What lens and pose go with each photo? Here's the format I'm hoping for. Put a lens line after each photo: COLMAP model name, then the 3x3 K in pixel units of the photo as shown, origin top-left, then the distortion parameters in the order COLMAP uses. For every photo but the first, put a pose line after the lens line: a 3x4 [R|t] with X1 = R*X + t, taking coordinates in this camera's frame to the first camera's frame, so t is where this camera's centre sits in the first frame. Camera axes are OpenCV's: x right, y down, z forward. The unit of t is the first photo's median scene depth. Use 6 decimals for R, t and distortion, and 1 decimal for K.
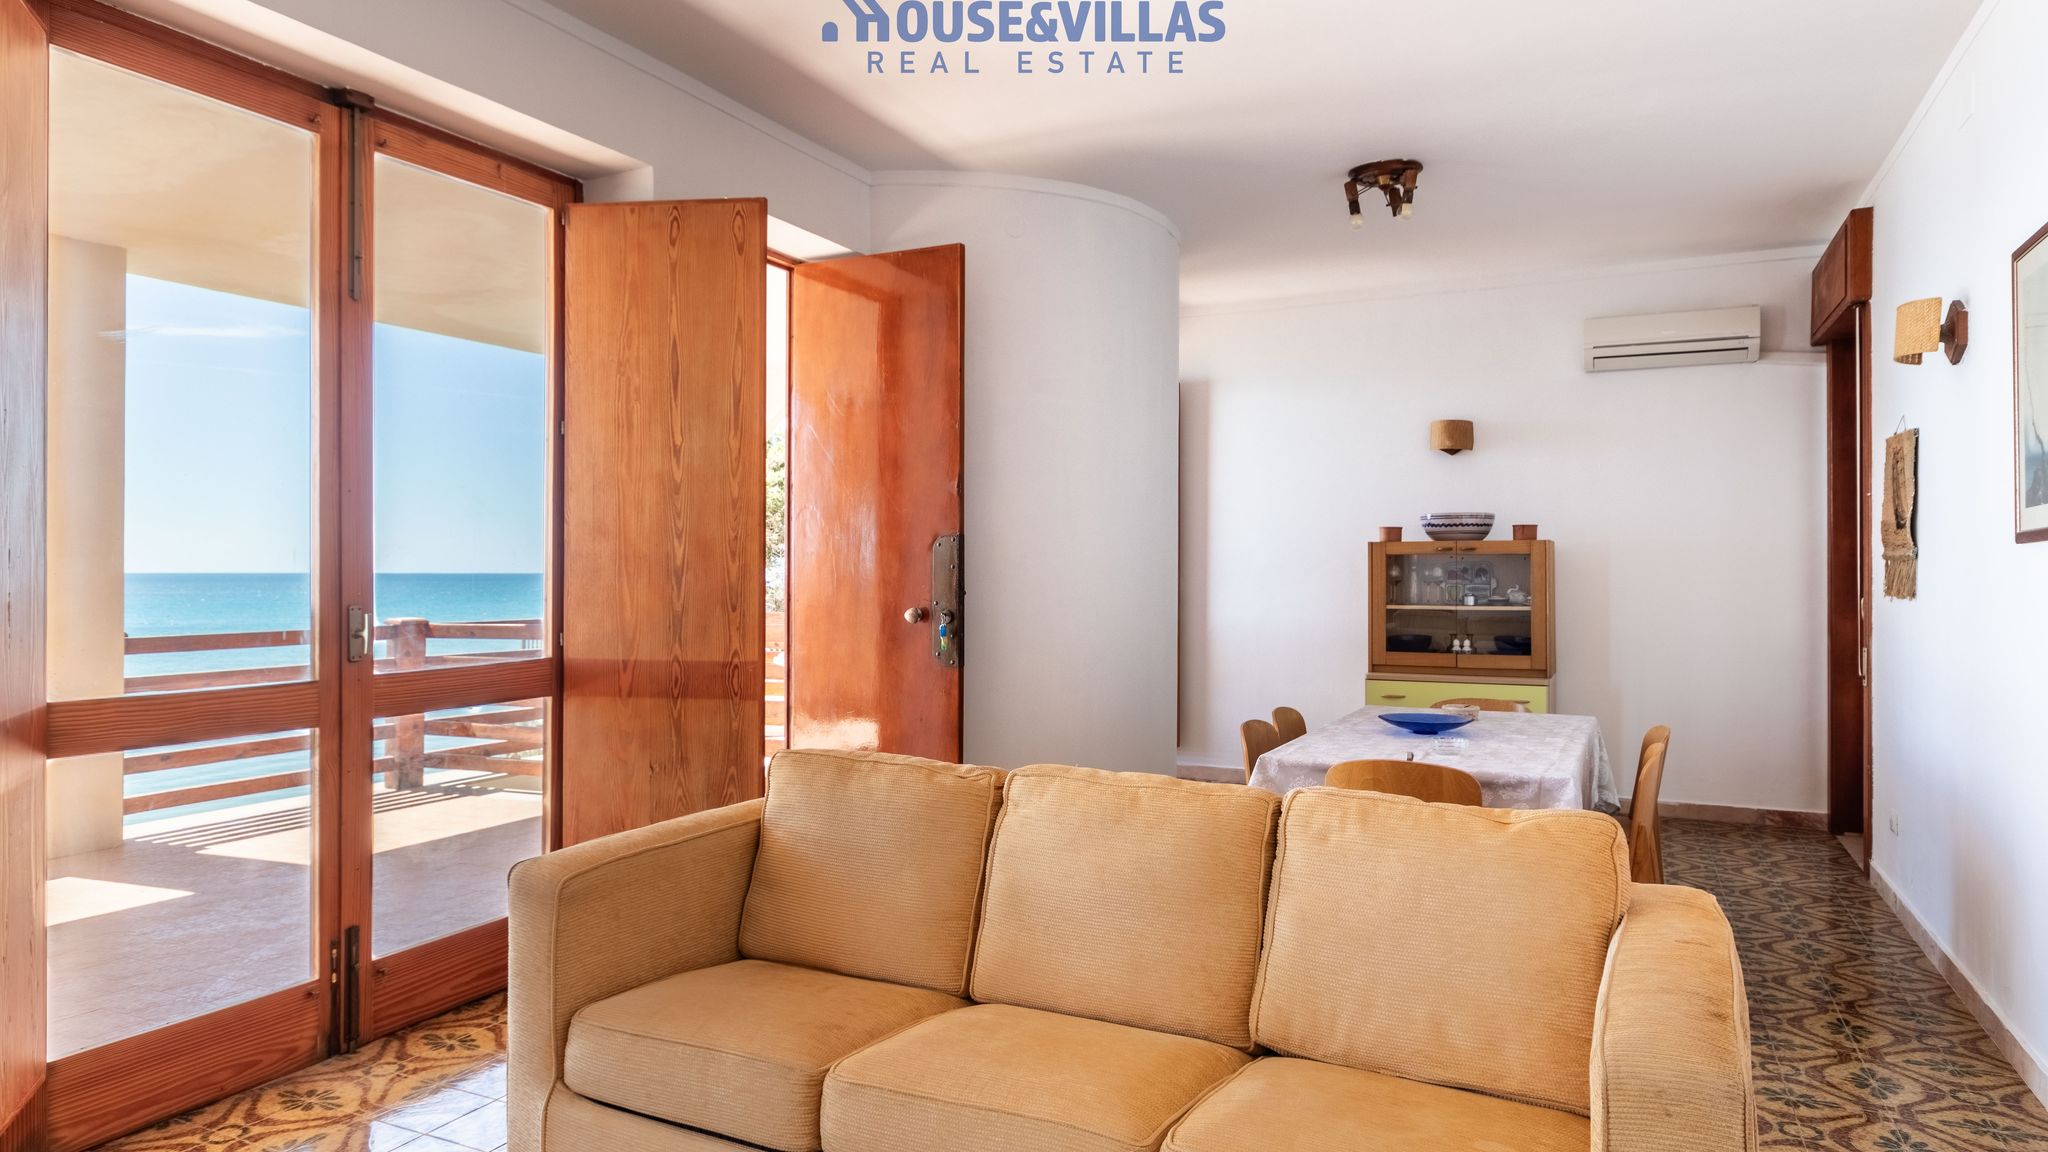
lens RADIAL K [[1248.9, 0, 1004.0], [0, 1248.9, 568.6], [0, 0, 1]] dist [0.020916, -0.006384]
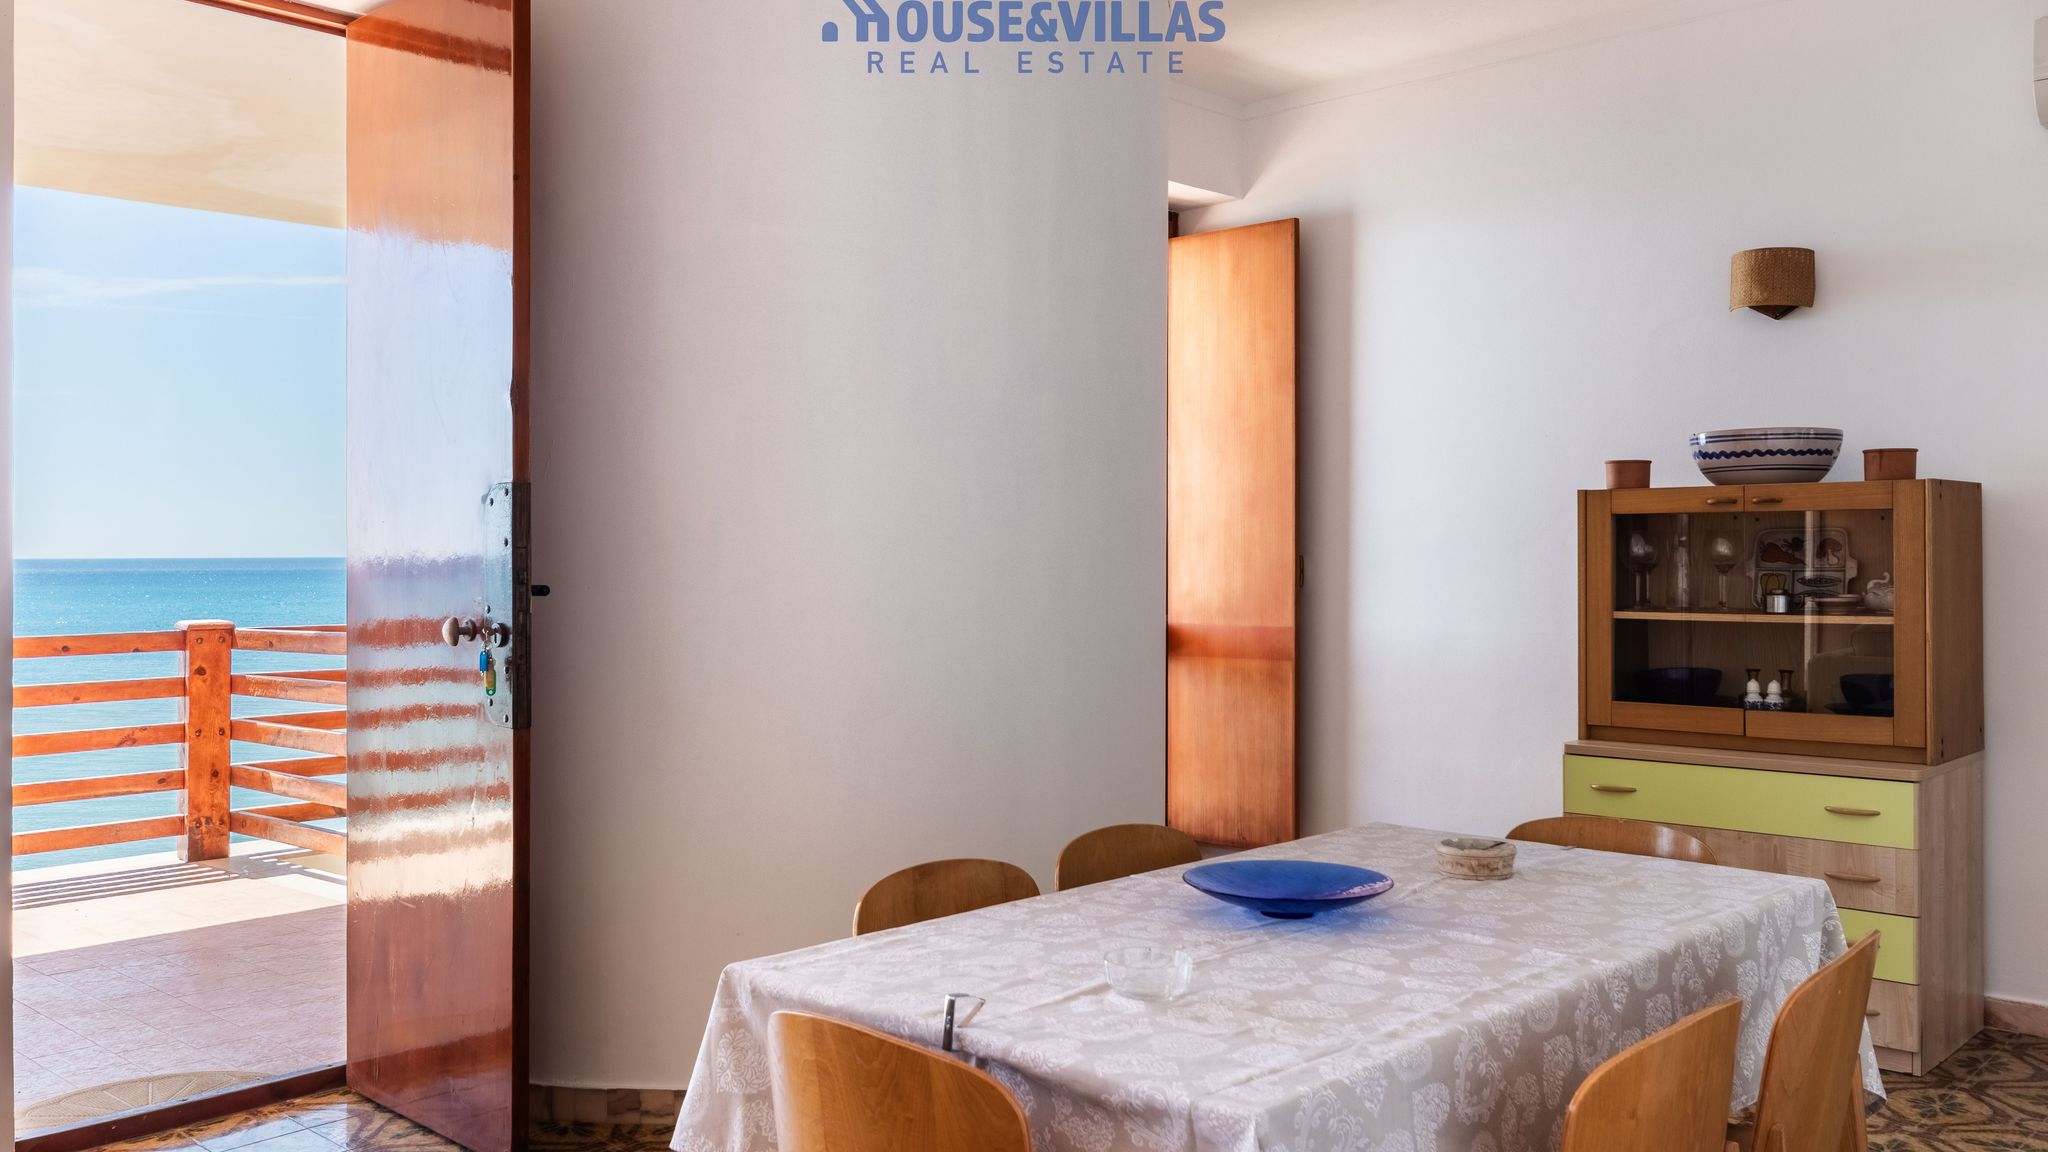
lens RADIAL K [[1657.2, 0, 974.5], [0, 1657.2, 568.8], [0, 0, 1]] dist [0.005185, 0.005187]
pose [[0.954643, -0.002809, -0.297740, 0.269892], [0.006329, 0.999921, 0.010857, 0.002542], [0.297686, -0.012249, 0.954585, 0.277905]]
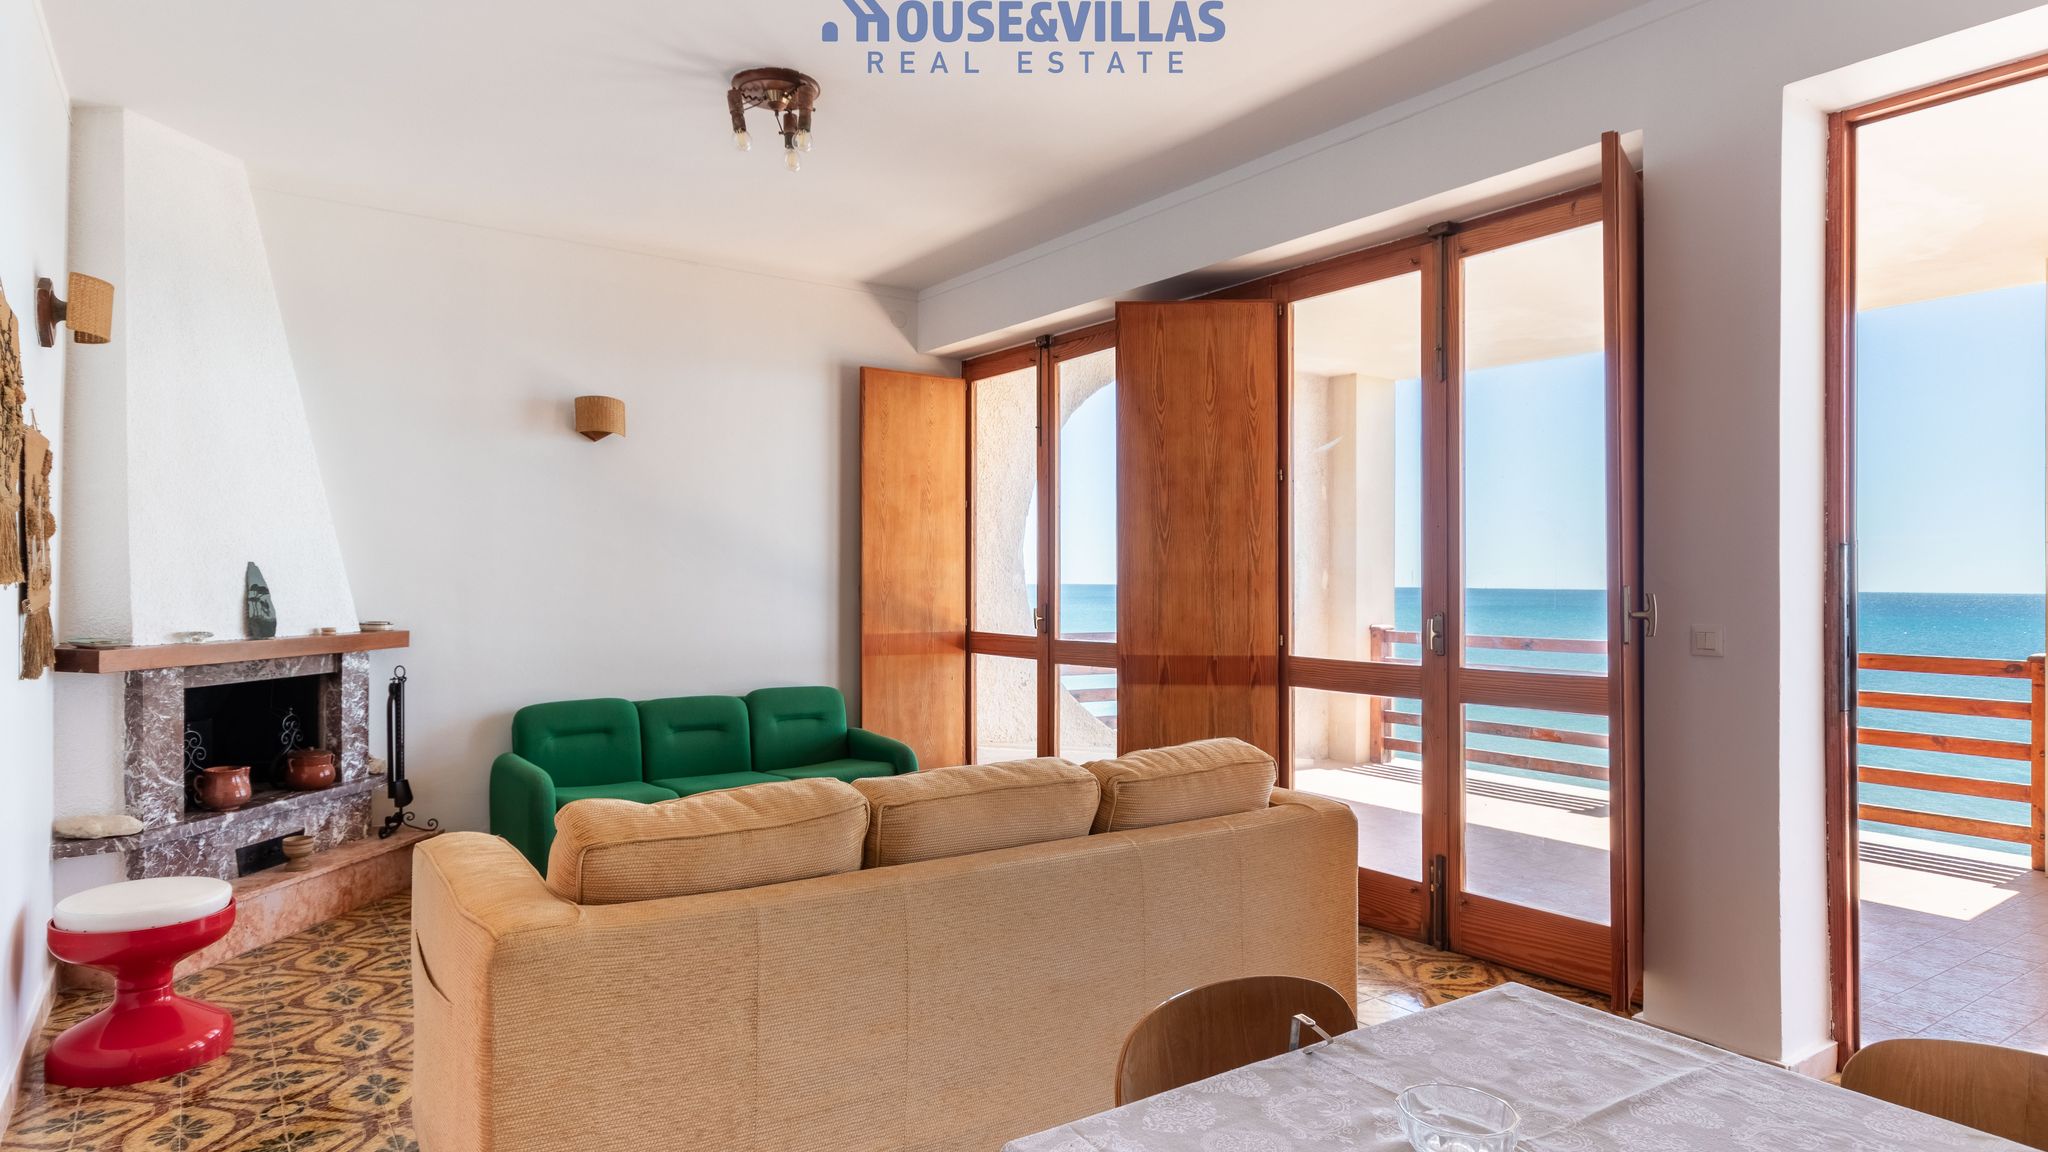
lens RADIAL K [[1142.3, 0, 1017.3], [0, 1142.3, 605.1], [0, 0, 1]] dist [0.002708, -0.003714]
pose [[-0.469683, 0.009694, -0.882782, 0.397051], [-0.008935, 0.999836, 0.015733, 0.003441], [0.882790, 0.015277, -0.469520, 0.617885]]
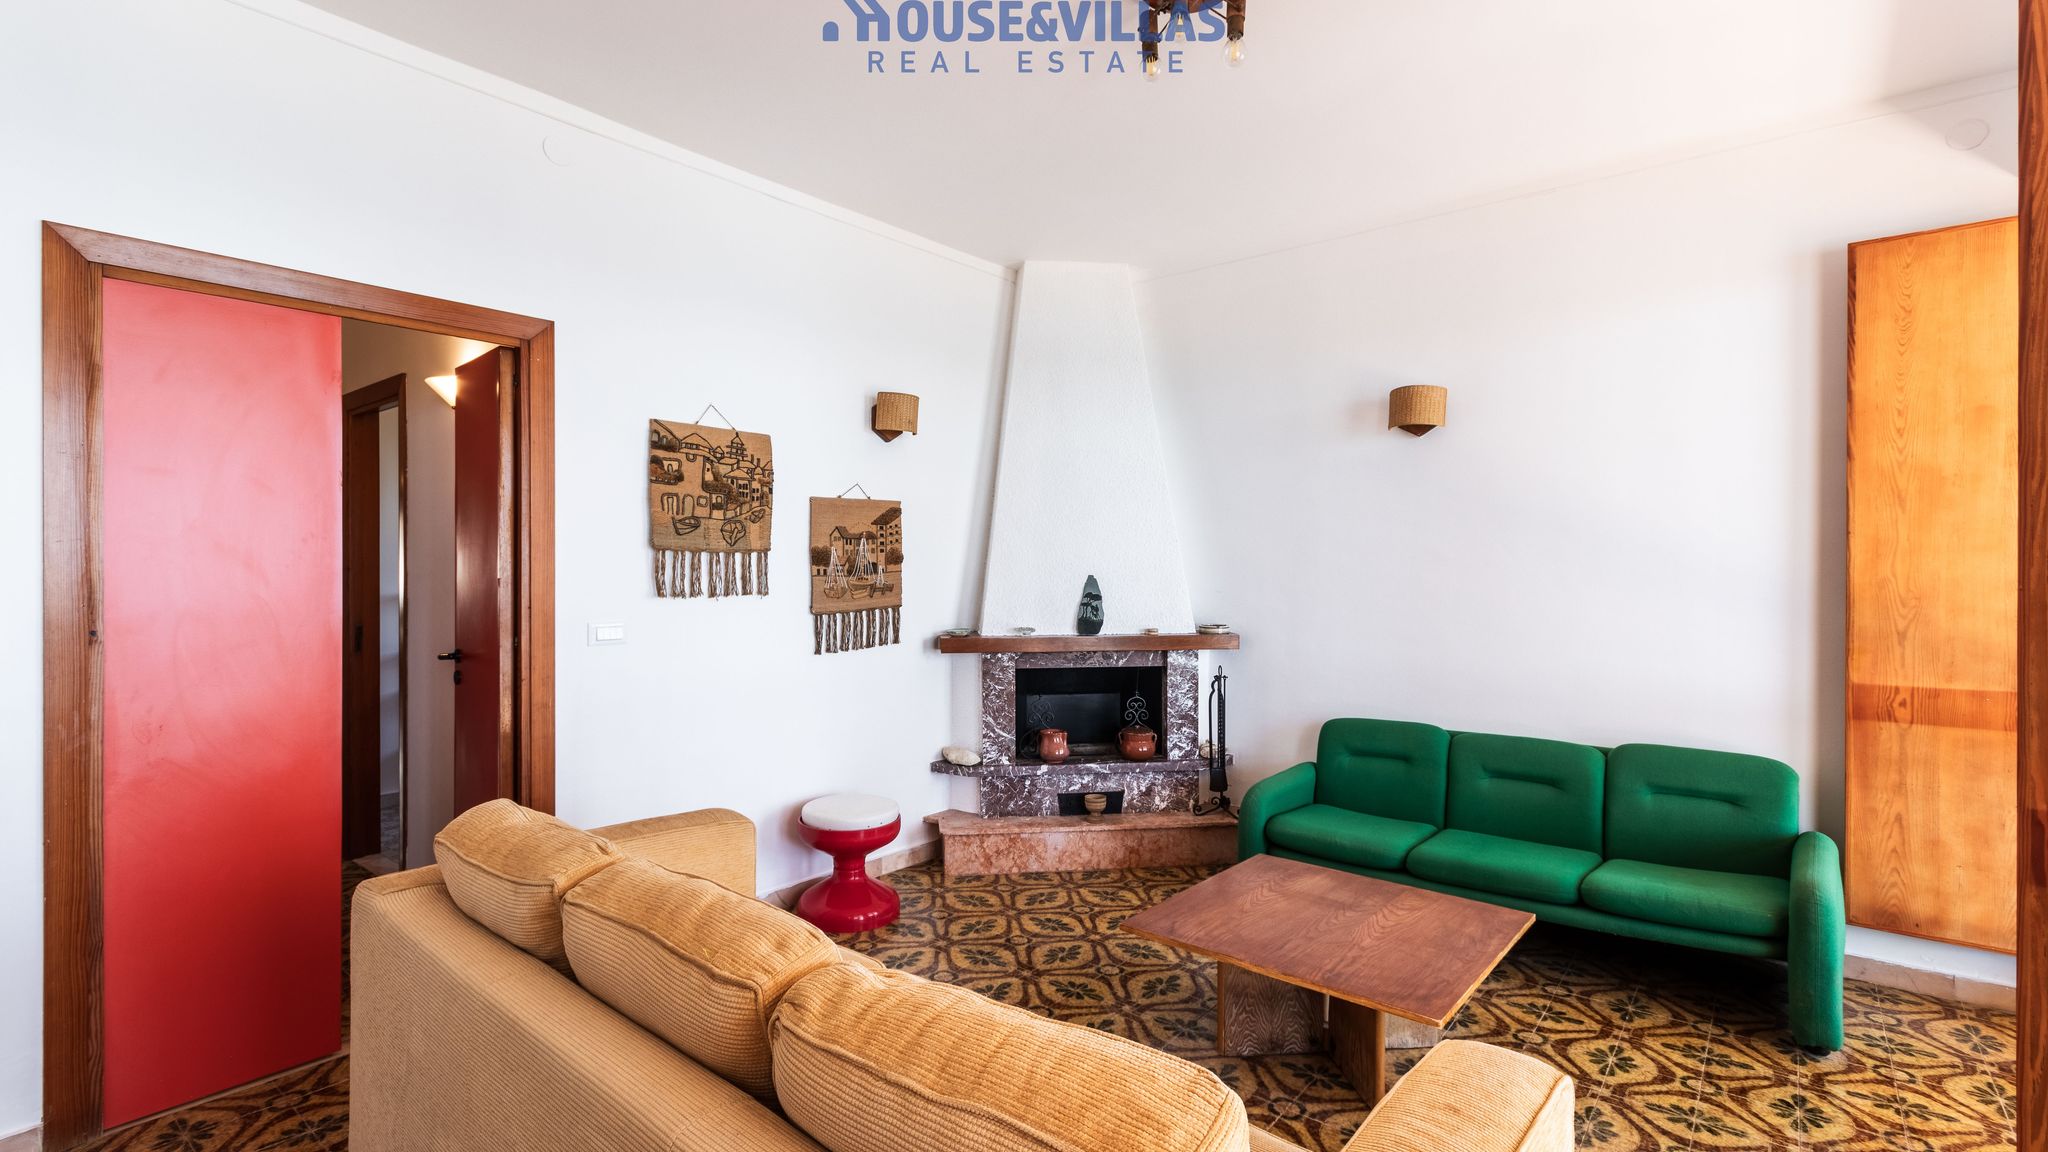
lens RADIAL K [[951.3, 0, 1021.1], [0, 951.3, 572.9], [0, 0, 1]] dist [0.009608, -0.000835]
pose [[-0.975735, -0.006546, 0.218857, -0.091804], [-0.005006, 0.999959, 0.007590, -0.014405], [-0.218898, 0.006310, -0.975727, 0.625322]]
